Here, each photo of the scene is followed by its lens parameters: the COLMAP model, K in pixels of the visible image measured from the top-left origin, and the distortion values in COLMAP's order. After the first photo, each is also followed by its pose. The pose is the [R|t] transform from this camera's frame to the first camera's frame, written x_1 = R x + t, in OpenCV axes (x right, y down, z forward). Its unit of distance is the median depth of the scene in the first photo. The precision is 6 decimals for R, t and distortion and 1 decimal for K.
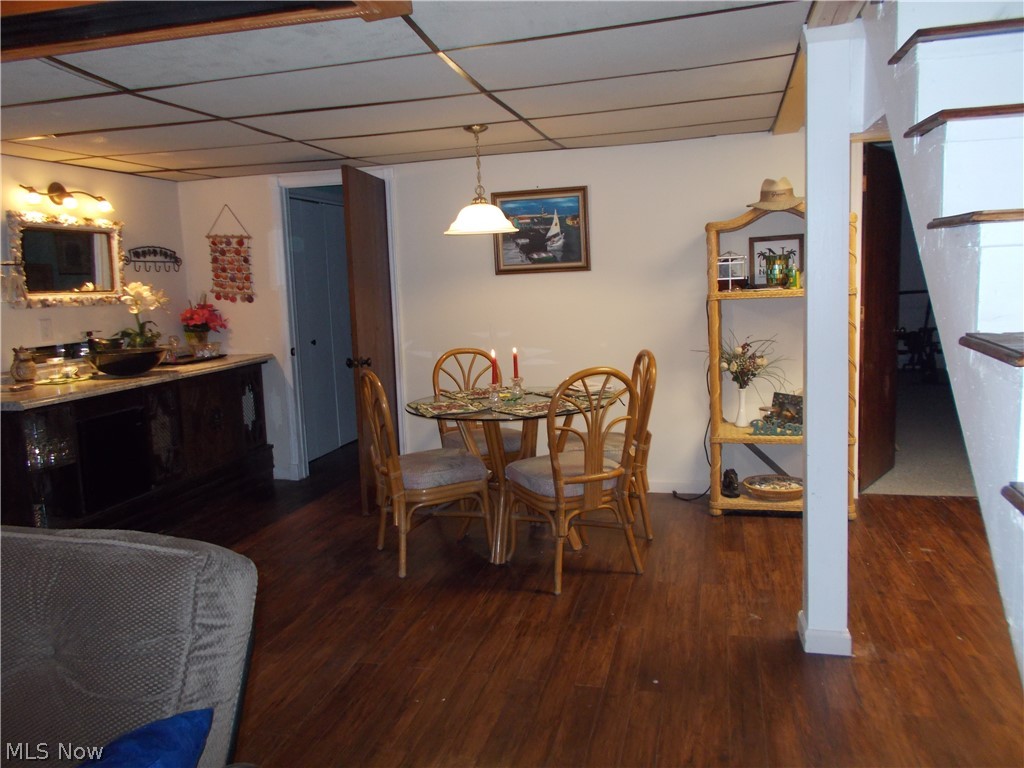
lens RADIAL K [[789.5, 0, 512.0], [0, 789.5, 384.0], [0, 0, 1]] dist [0.010707, -0.053589]
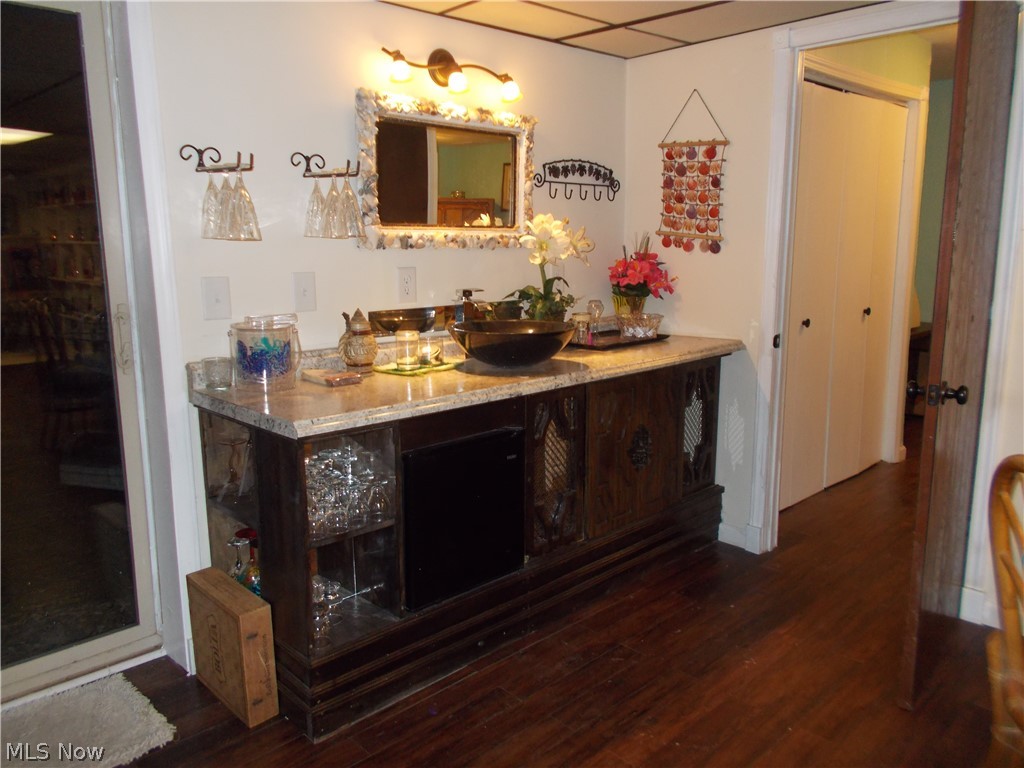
lens RADIAL K [[776.4, 0, 536.4], [0, 776.4, 421.0], [0, 0, 1]] dist [0.011857, 0.001244]
pose [[0.865883, 0.139994, -0.480258, -0.148068], [-0.087043, 0.987562, 0.130937, -0.042572], [0.492615, -0.071573, 0.867299, 0.412054]]
